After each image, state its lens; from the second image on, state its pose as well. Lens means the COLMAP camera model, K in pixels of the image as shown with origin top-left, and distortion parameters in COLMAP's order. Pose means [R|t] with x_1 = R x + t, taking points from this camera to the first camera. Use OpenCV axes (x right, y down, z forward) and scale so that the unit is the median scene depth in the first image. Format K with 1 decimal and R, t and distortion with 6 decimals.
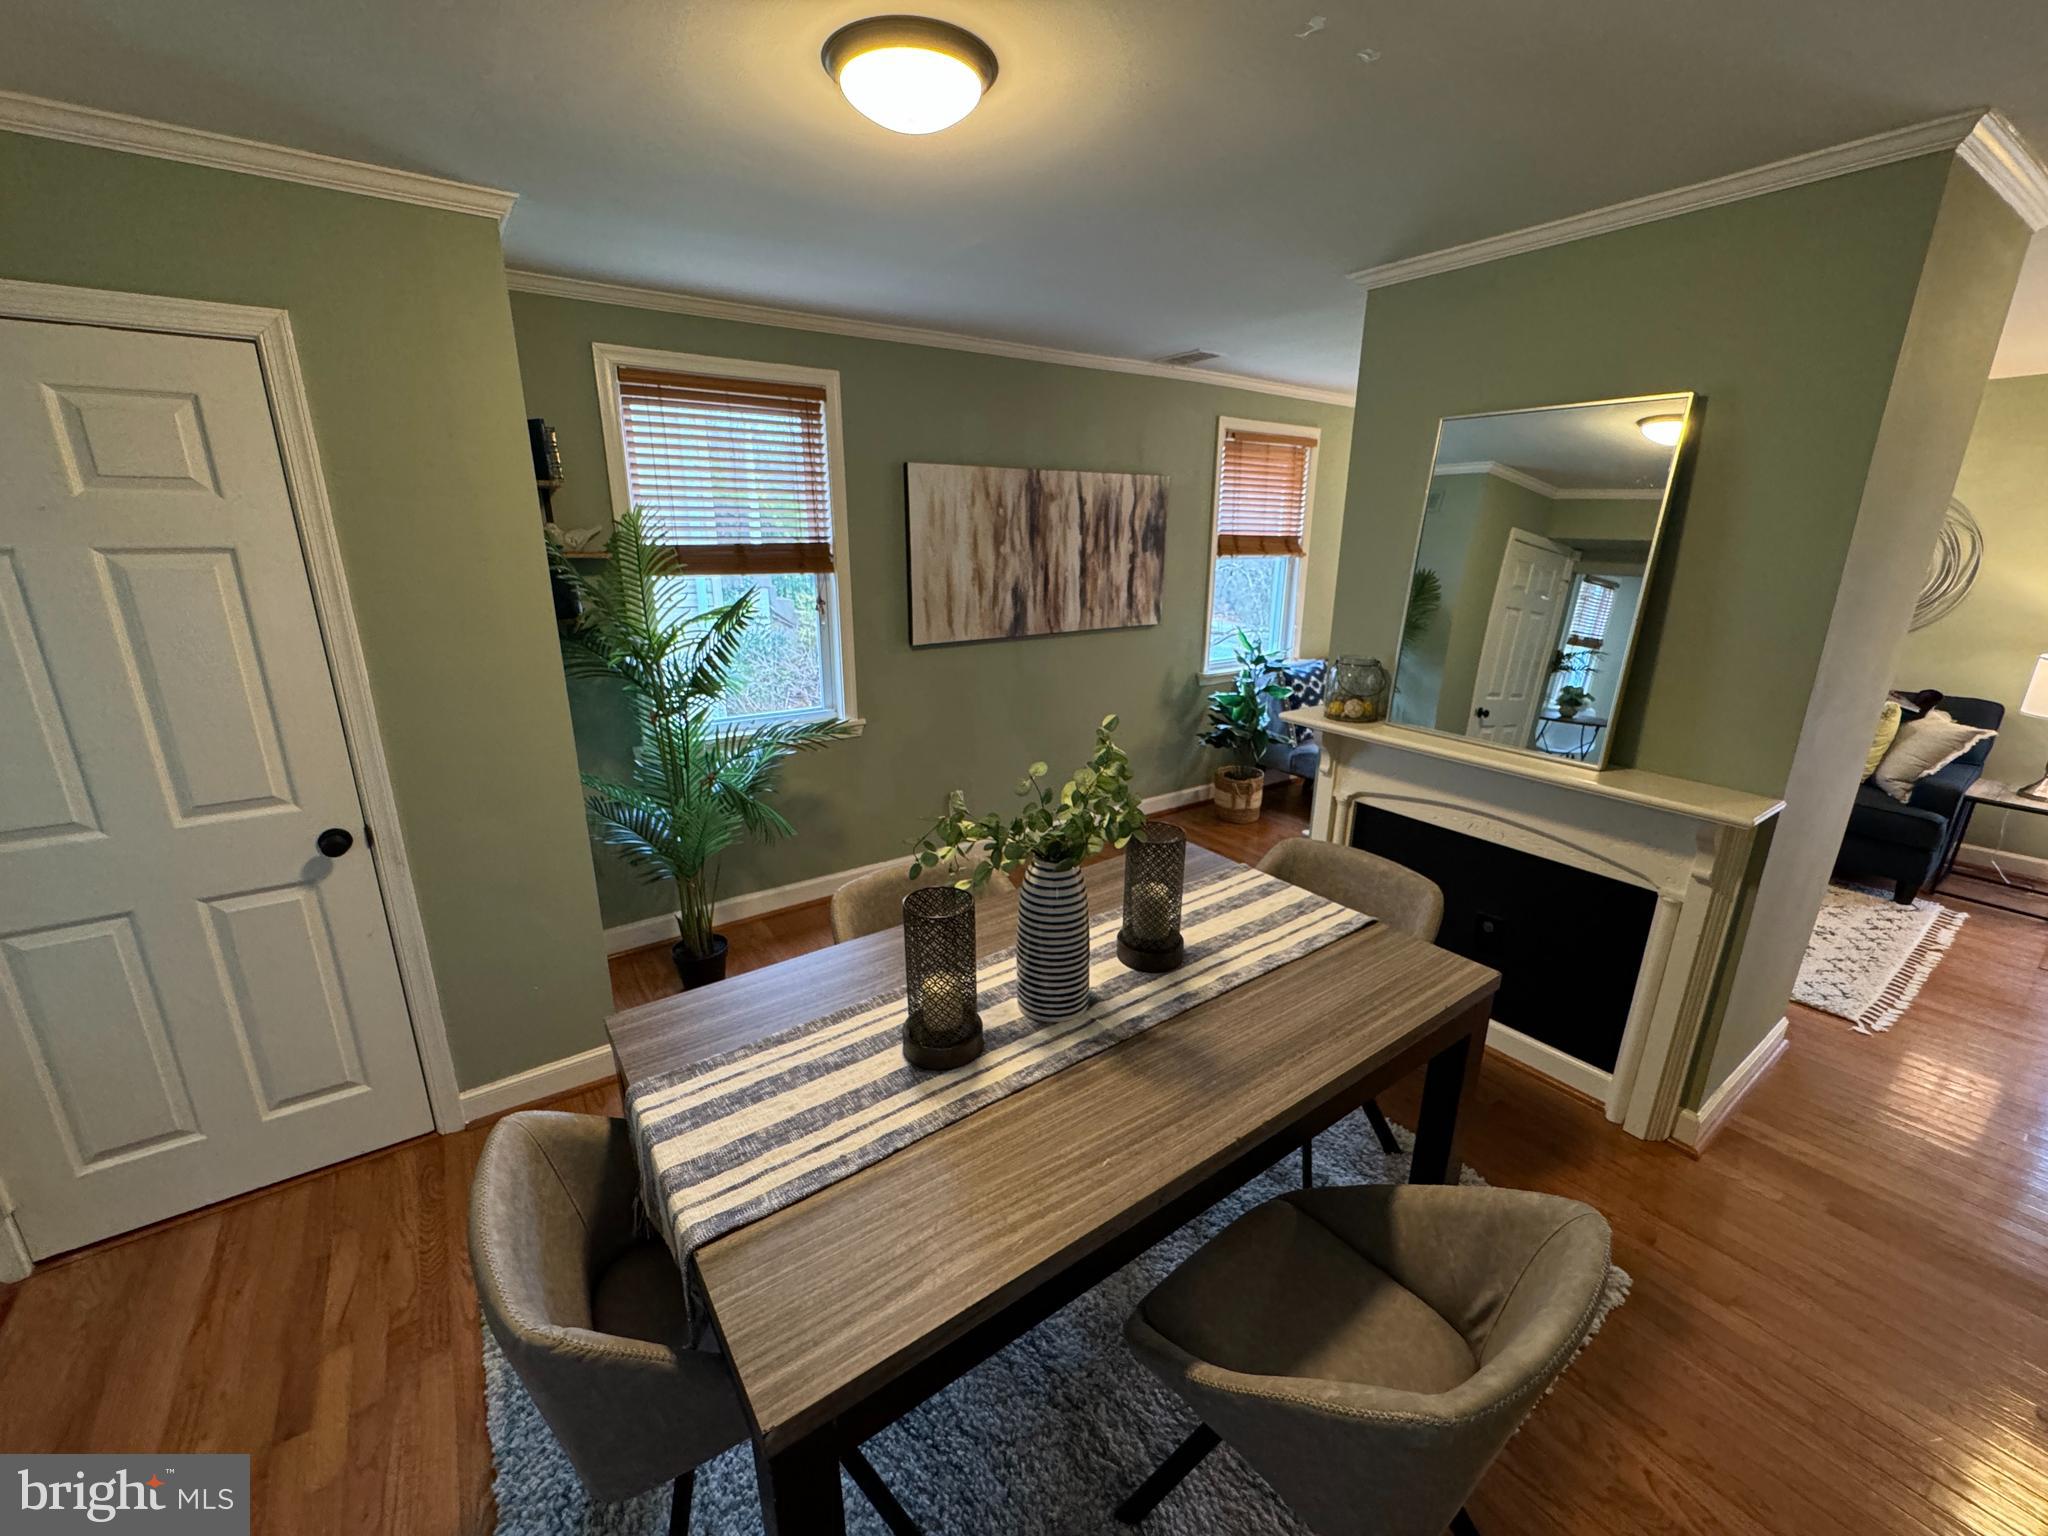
lens RADIAL K [[817.5, 0, 1020.7], [0, 817.5, 770.4], [0, 0, 1]] dist [-0.003725, 0.000504]
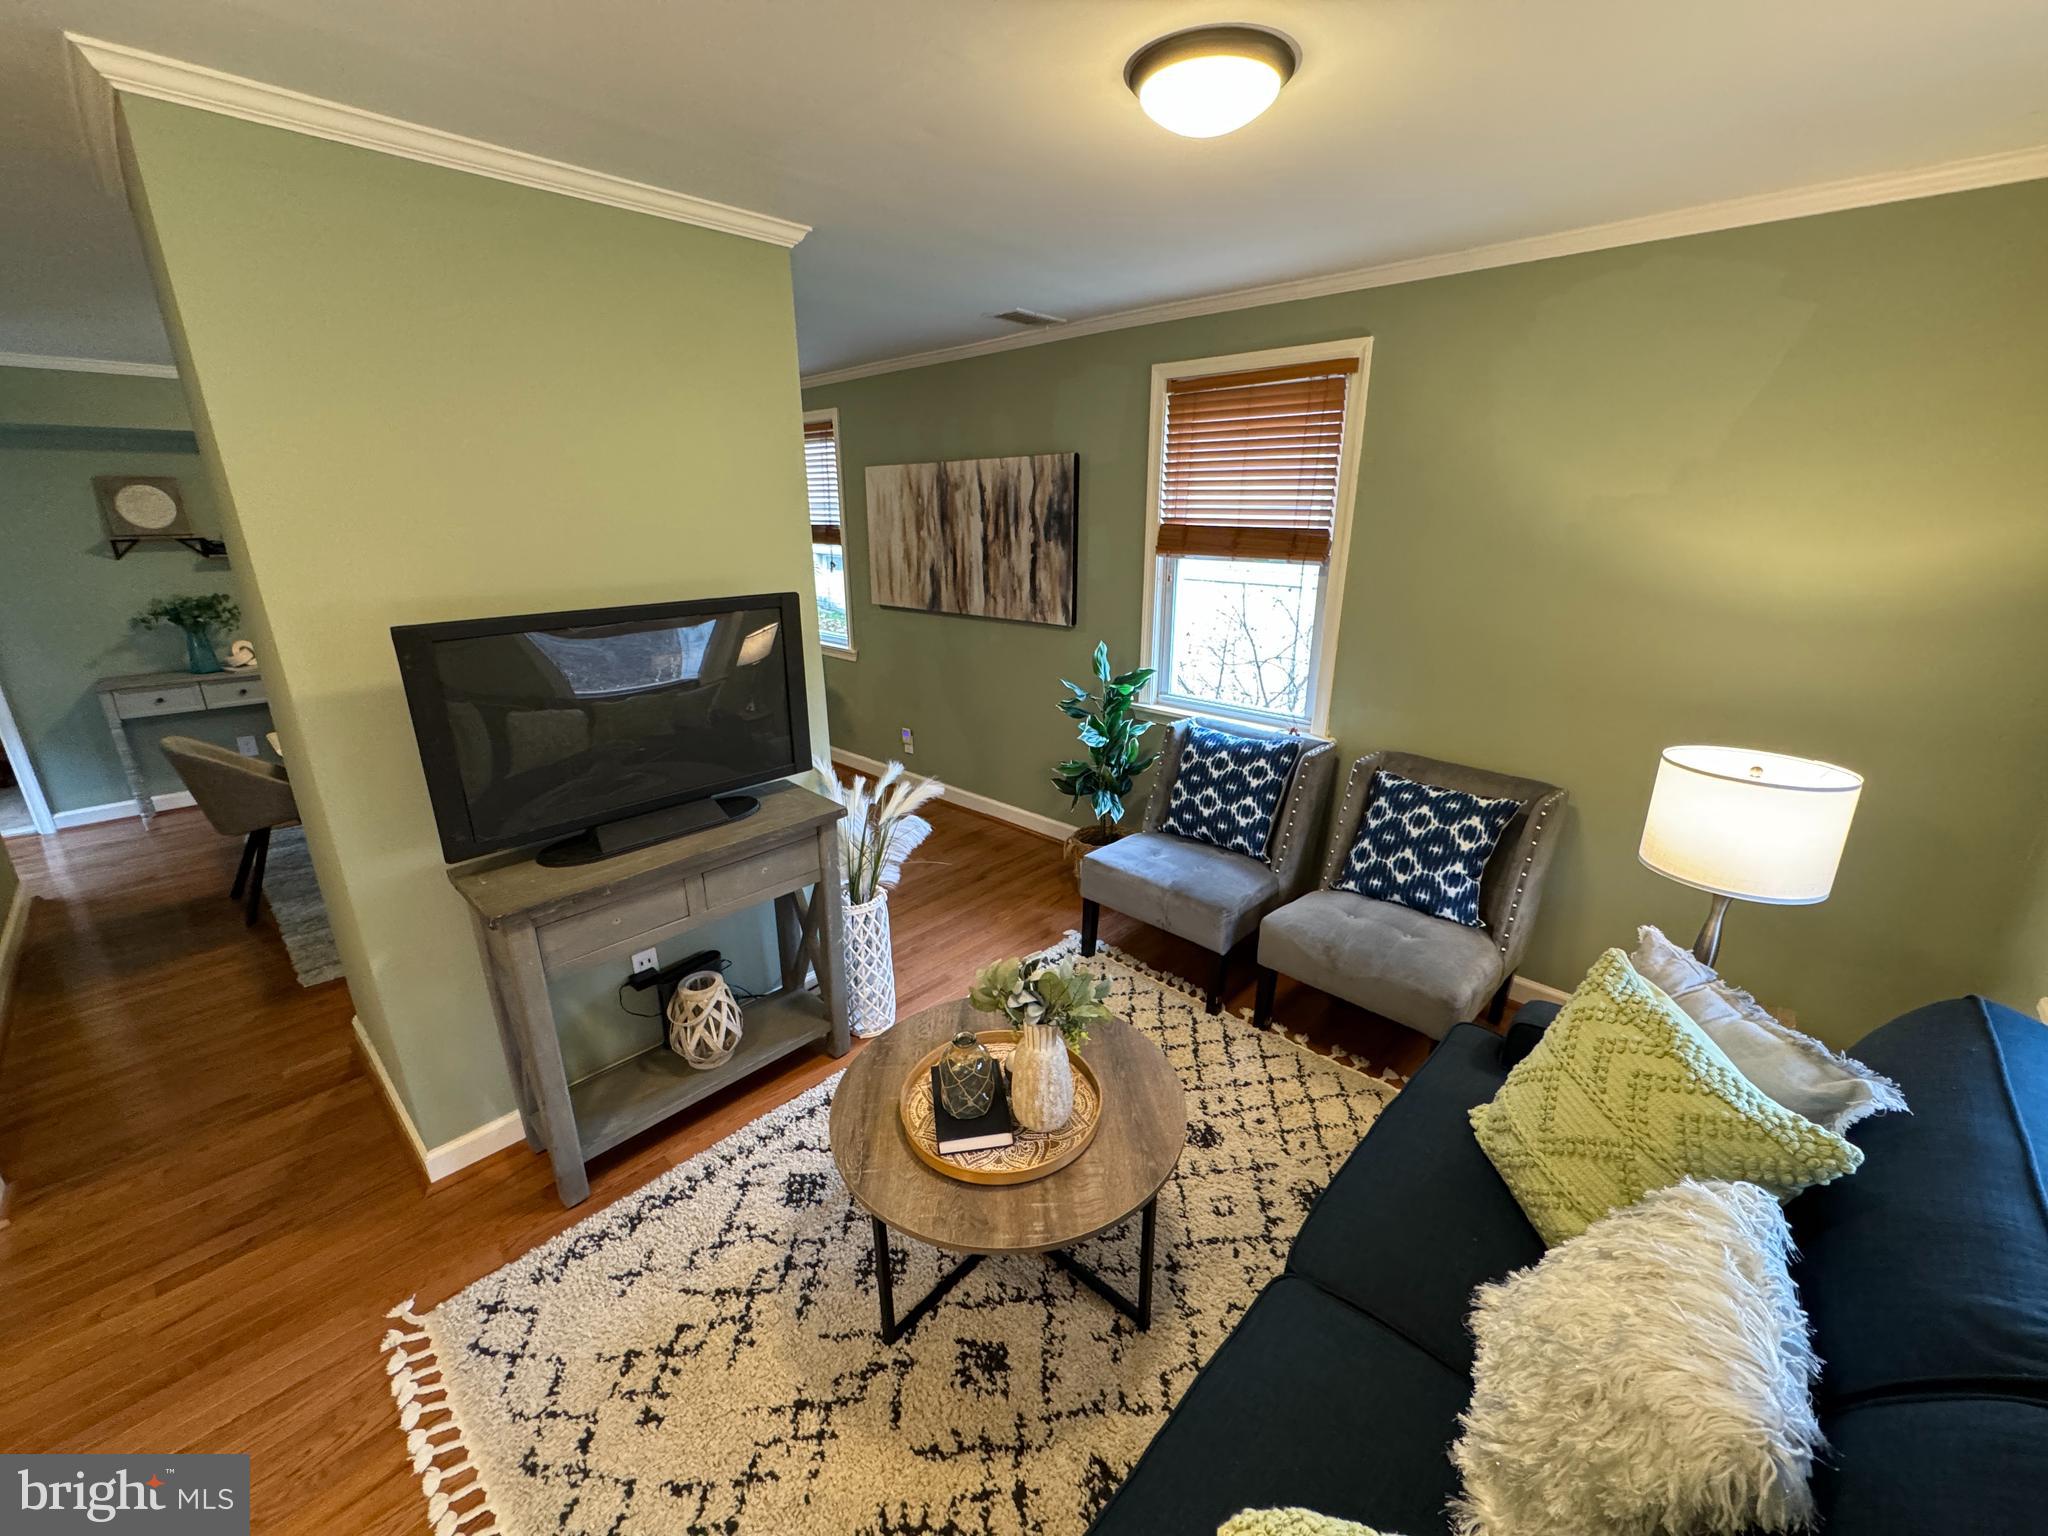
lens RADIAL K [[817.5, 0, 1020.5], [0, 817.5, 769.3], [0, 0, 1]] dist [-0.003725, 0.000504]
pose [[0.206876, 0.293564, -0.933286, 1.172722], [-0.275136, 0.932881, 0.232449, -0.261945], [0.938884, 0.208692, 0.273761, 0.869623]]
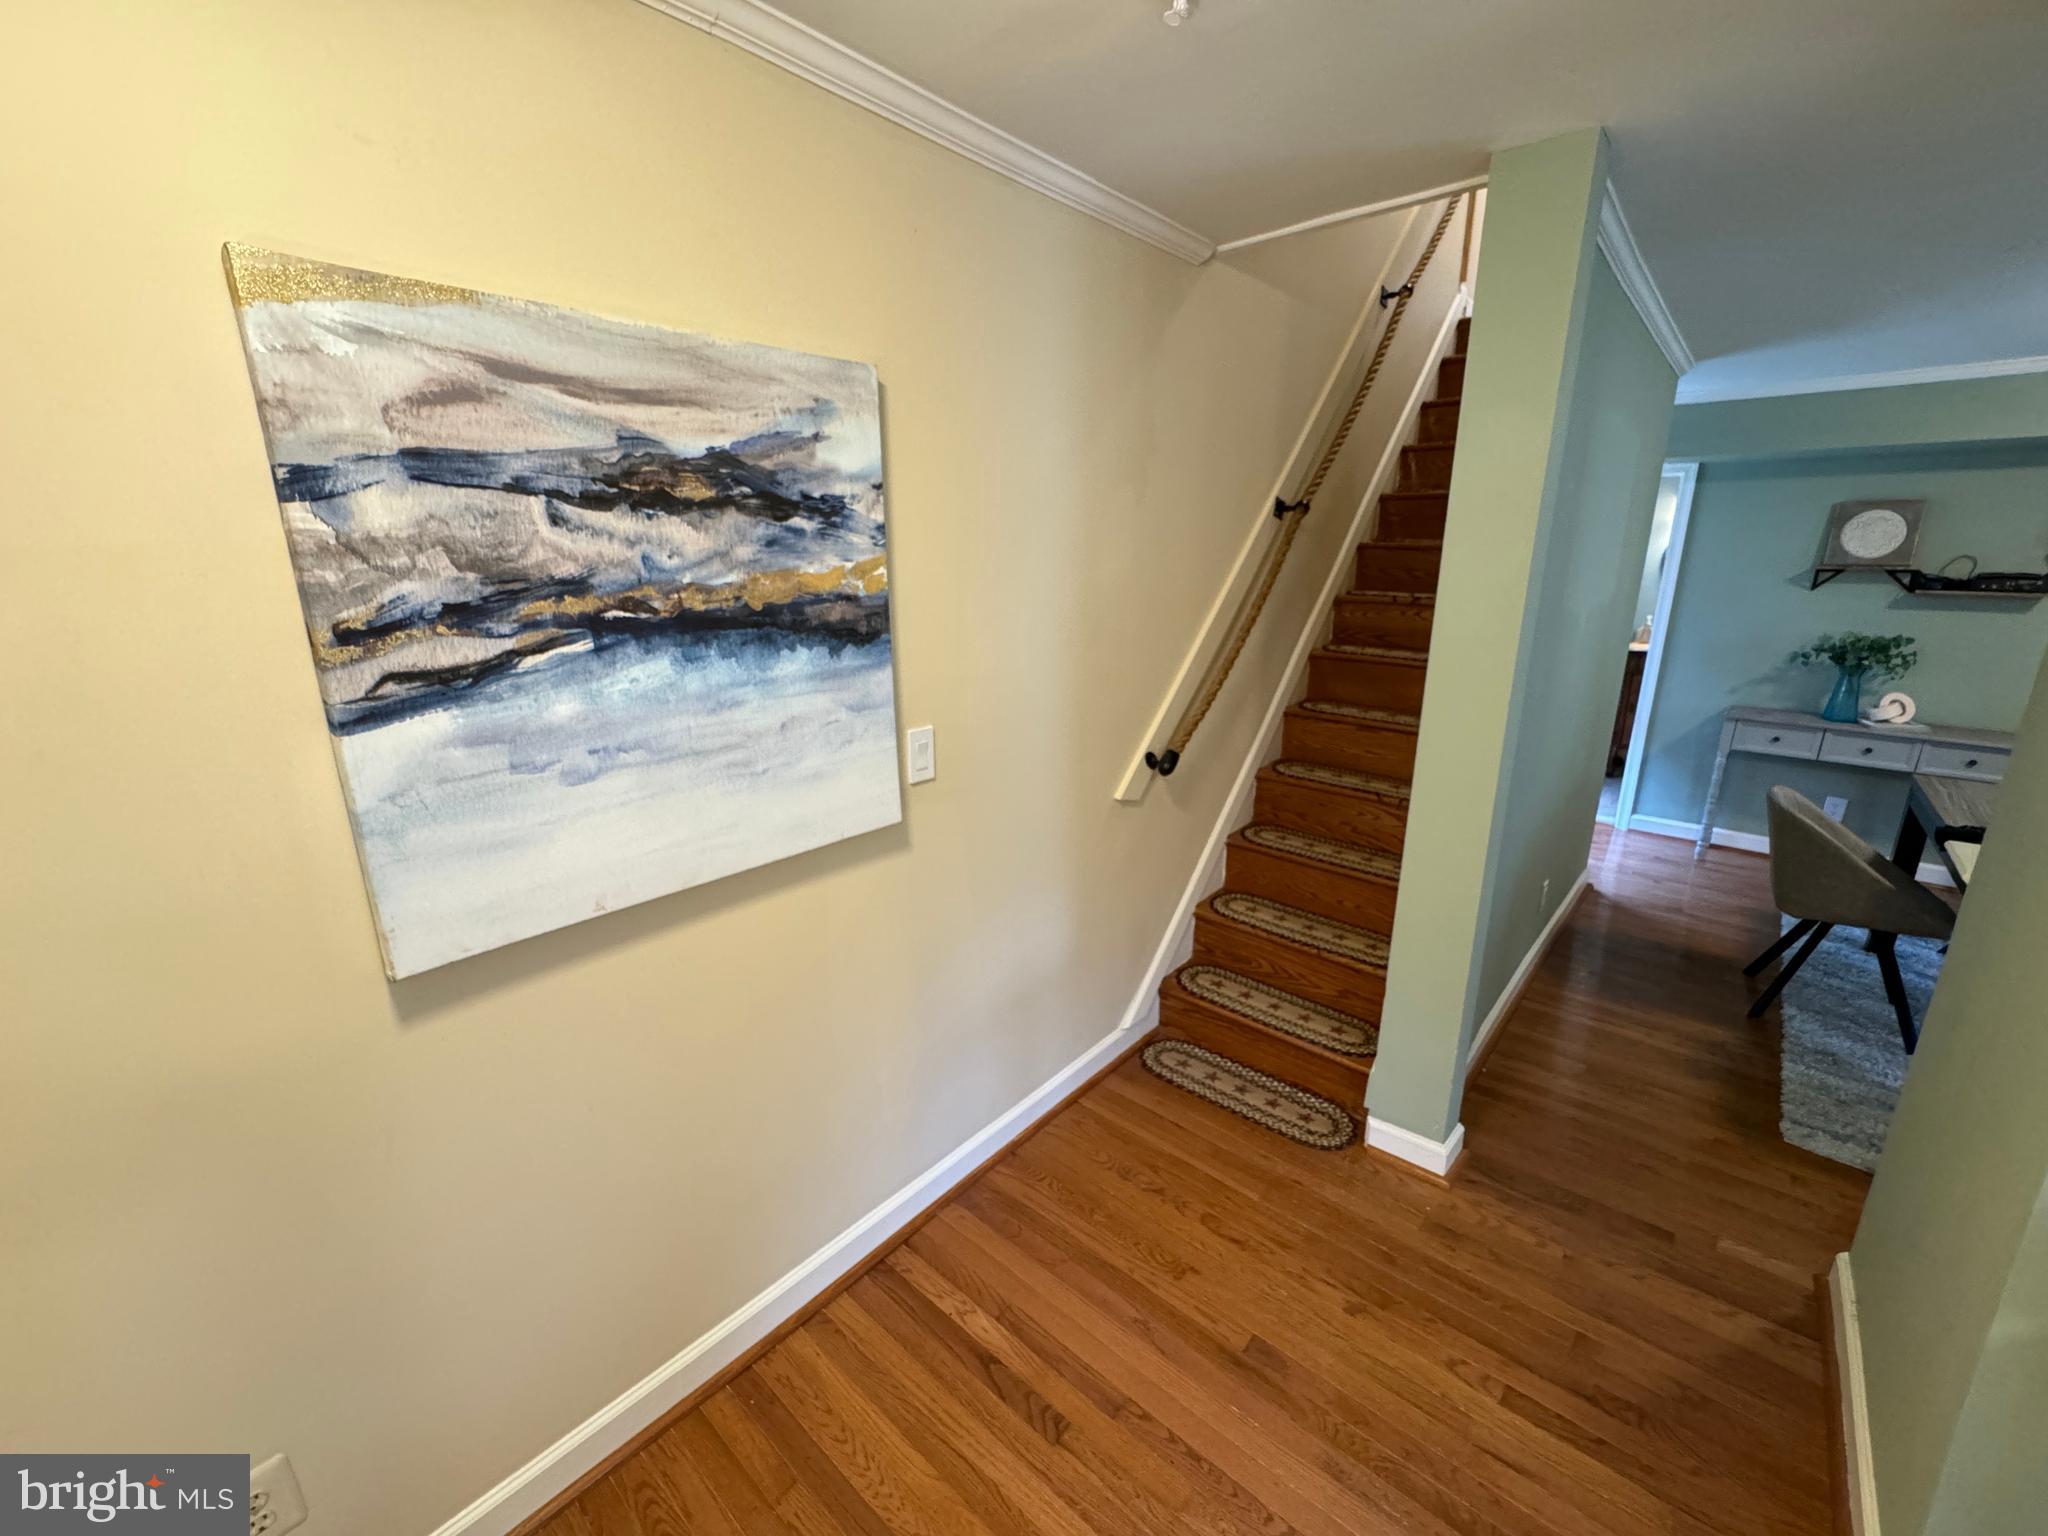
lens RADIAL K [[817.5, 0, 1025.4], [0, 817.5, 769.6], [0, 0, 1]] dist [-0.003725, 0.000504]
pose [[-0.972990, 0.058022, -0.223435, 1.026520], [-0.066224, 0.857057, 0.510948, -0.200702], [0.221143, 0.511944, -0.830066, 0.717990]]
